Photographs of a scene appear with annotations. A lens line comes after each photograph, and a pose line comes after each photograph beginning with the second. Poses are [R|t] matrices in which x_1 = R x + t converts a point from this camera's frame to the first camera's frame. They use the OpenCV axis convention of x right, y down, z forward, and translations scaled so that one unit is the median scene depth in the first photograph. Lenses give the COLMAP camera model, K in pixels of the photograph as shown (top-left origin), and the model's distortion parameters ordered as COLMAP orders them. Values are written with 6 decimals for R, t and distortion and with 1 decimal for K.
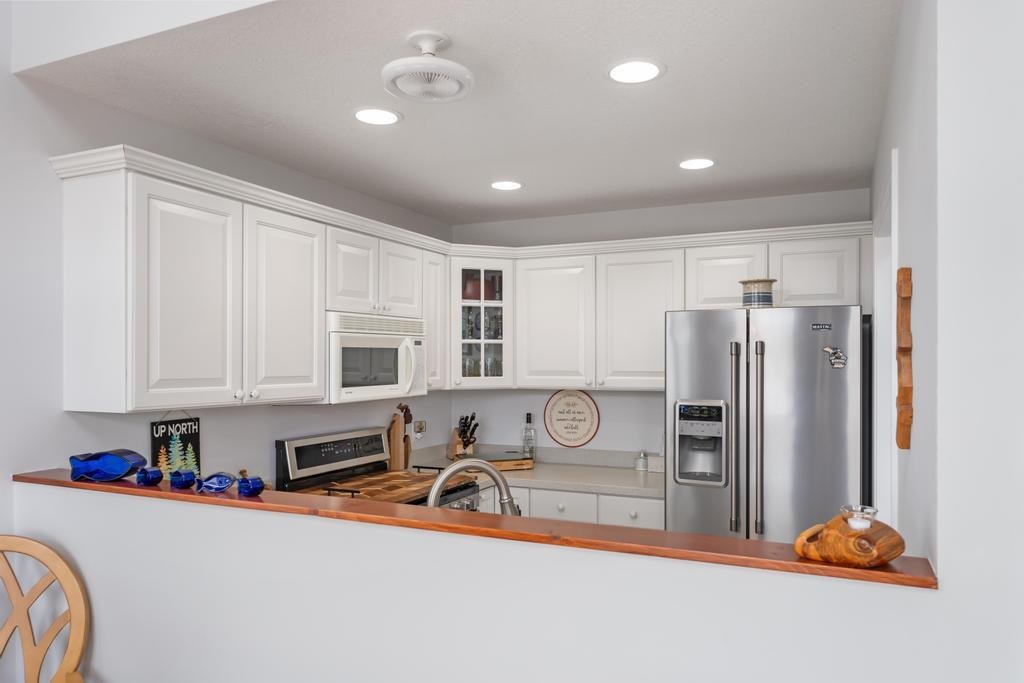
lens RADIAL K [[695.6, 0, 499.7], [0, 695.6, 363.5], [0, 0, 1]] dist [-0.002616, 0.001171]
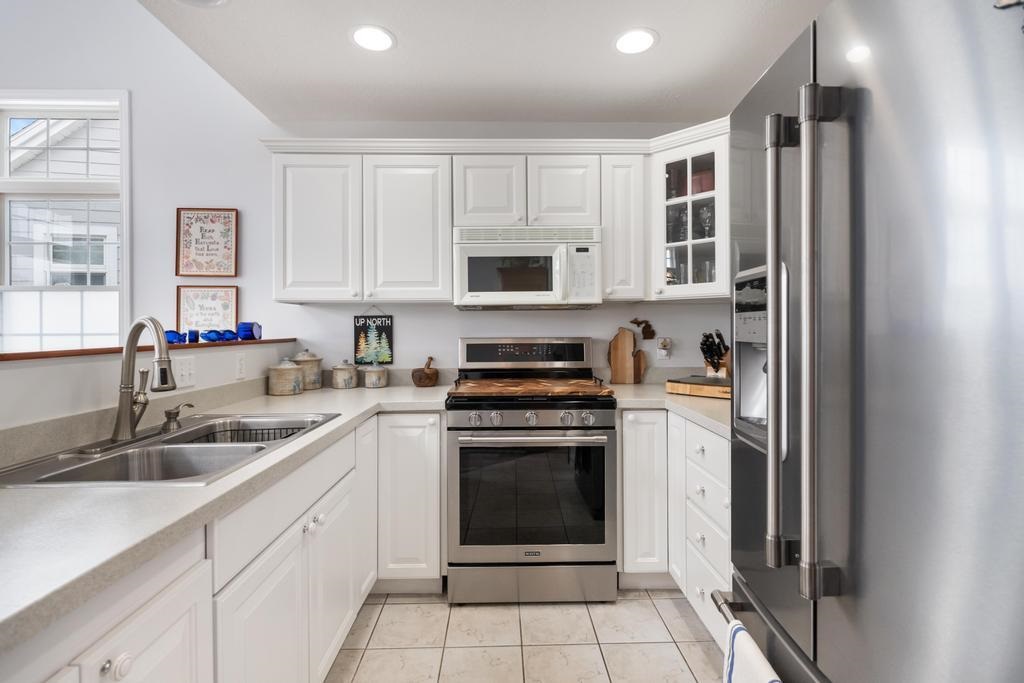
lens RADIAL K [[482.6, 0, 514.4], [0, 482.6, 329.0], [0, 0, 1]] dist [-0.007567, -0.000763]
pose [[0.459719, 0.001668, -0.888063, 0.473306], [0.000897, 0.999997, 0.002343, 0.085770], [0.888064, -0.001874, 0.459716, 0.633207]]
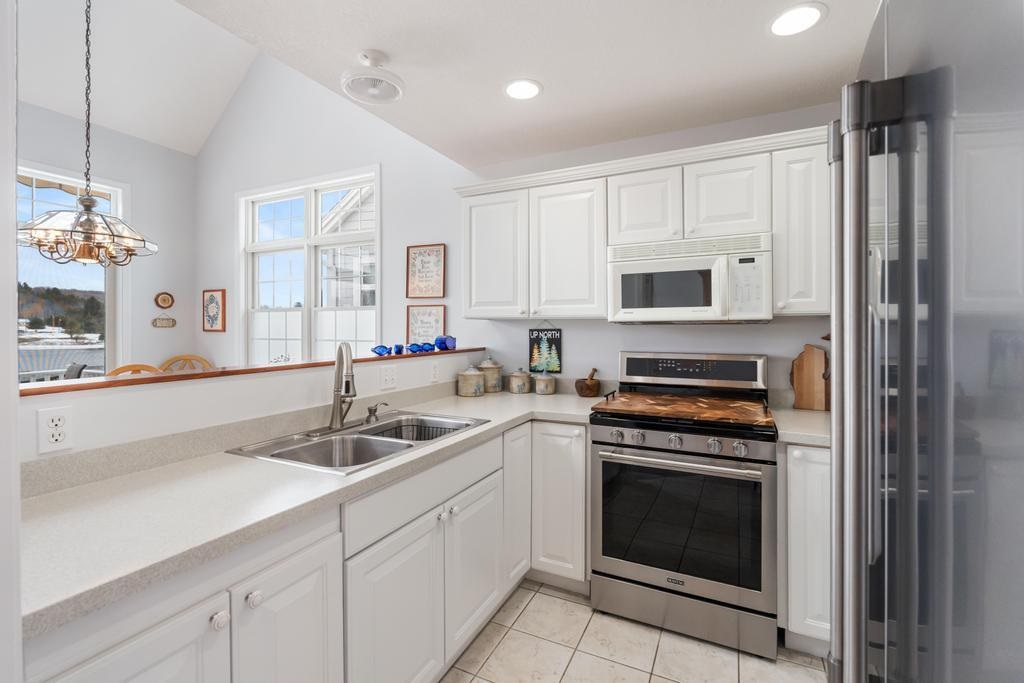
lens RADIAL K [[454.5, 0, 510.7], [0, 454.5, 325.5], [0, 0, 1]] dist [-0.007974, -0.000113]
pose [[-0.008430, 0.000149, -0.999964, 0.498353], [-0.000758, 1.000000, 0.000156, 0.057706], [0.999964, 0.000759, -0.008429, 0.740430]]
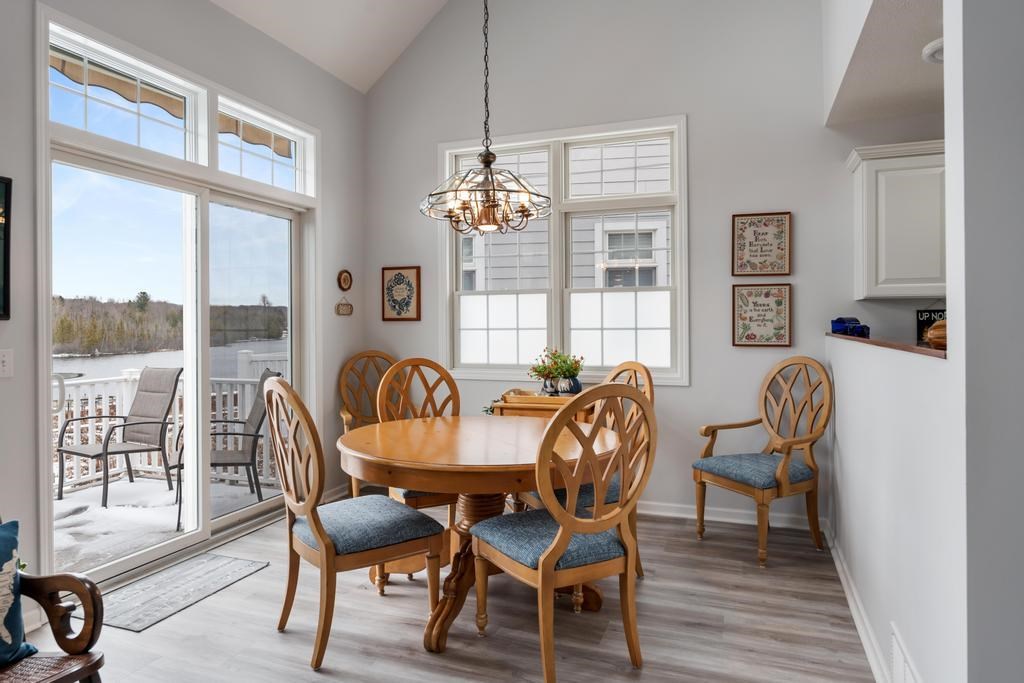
lens RADIAL K [[621.8, 0, 512.1], [0, 621.8, 327.7], [0, 0, 1]] dist [-0.006505, 0.000603]
pose [[0.082108, 0.004906, -0.996611, 0.620267], [0.004127, 0.999978, 0.005263, 0.086603], [0.996615, -0.004545, 0.082086, -0.012388]]
